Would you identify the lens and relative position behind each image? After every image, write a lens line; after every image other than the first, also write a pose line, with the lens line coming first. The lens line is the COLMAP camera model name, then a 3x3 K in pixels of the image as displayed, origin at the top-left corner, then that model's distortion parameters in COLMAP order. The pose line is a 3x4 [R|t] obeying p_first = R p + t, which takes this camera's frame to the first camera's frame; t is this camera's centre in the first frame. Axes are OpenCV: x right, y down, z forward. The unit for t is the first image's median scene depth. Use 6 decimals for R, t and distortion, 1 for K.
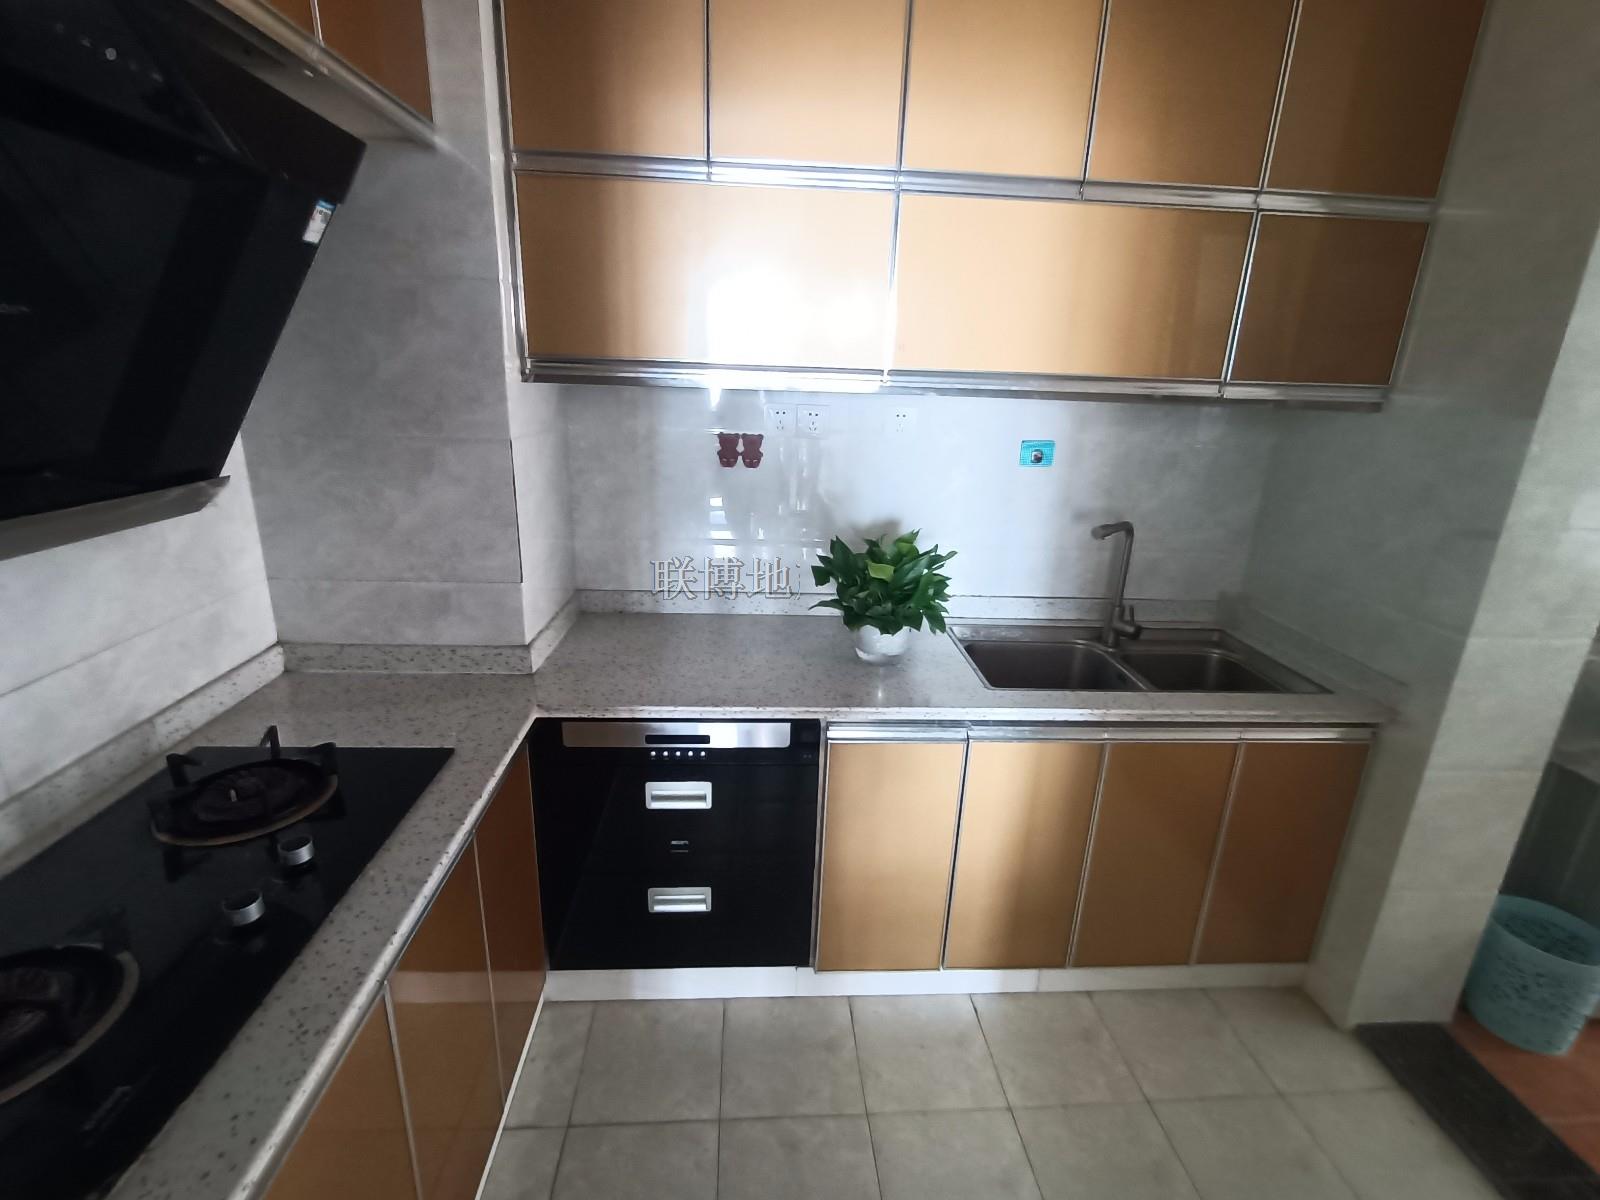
lens RADIAL K [[736.8, 0, 799.8], [0, 736.8, 601.4], [0, 0, 1]] dist [0.000979, 0.000015]
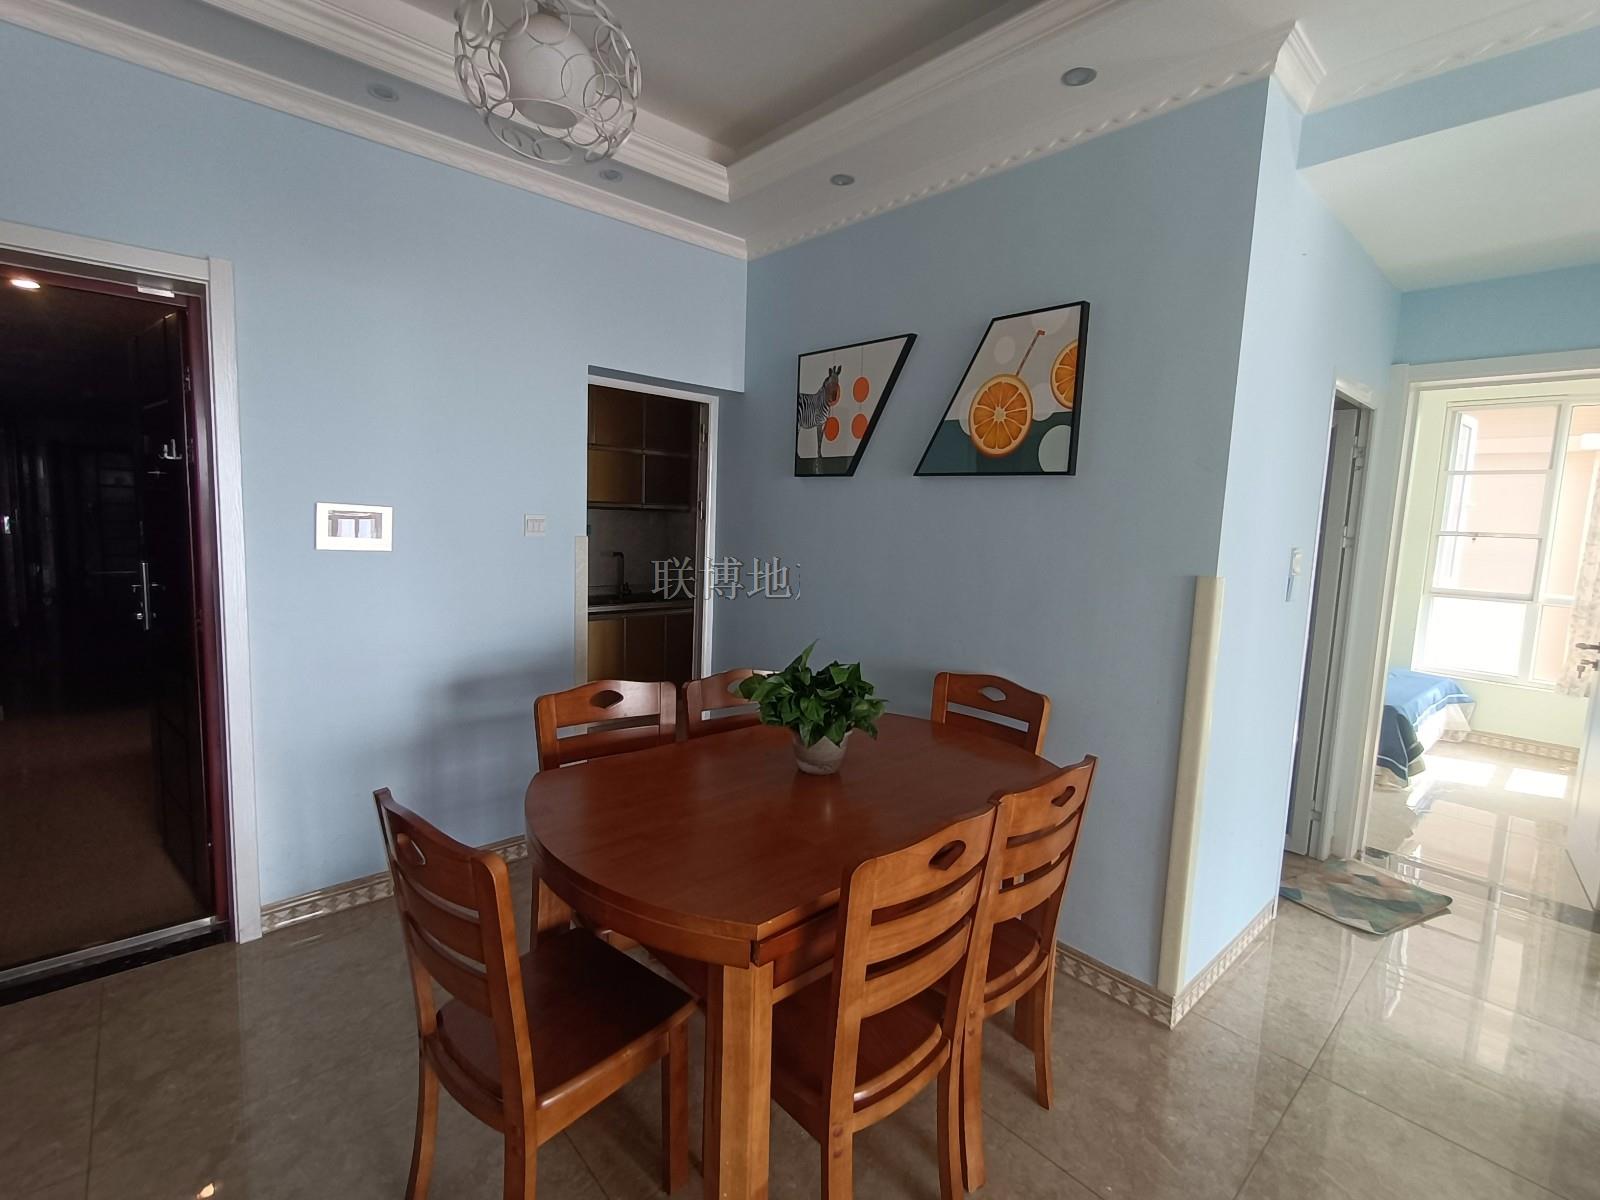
lens RADIAL K [[736.8, 0, 798.4], [0, 736.8, 593.6], [0, 0, 1]] dist [0.000979, 0.000015]
pose [[0.778842, -0.077532, 0.622409, -0.936808], [0.175382, 0.979668, -0.097427, 0.523071], [-0.602201, 0.185040, 0.776605, -1.851071]]
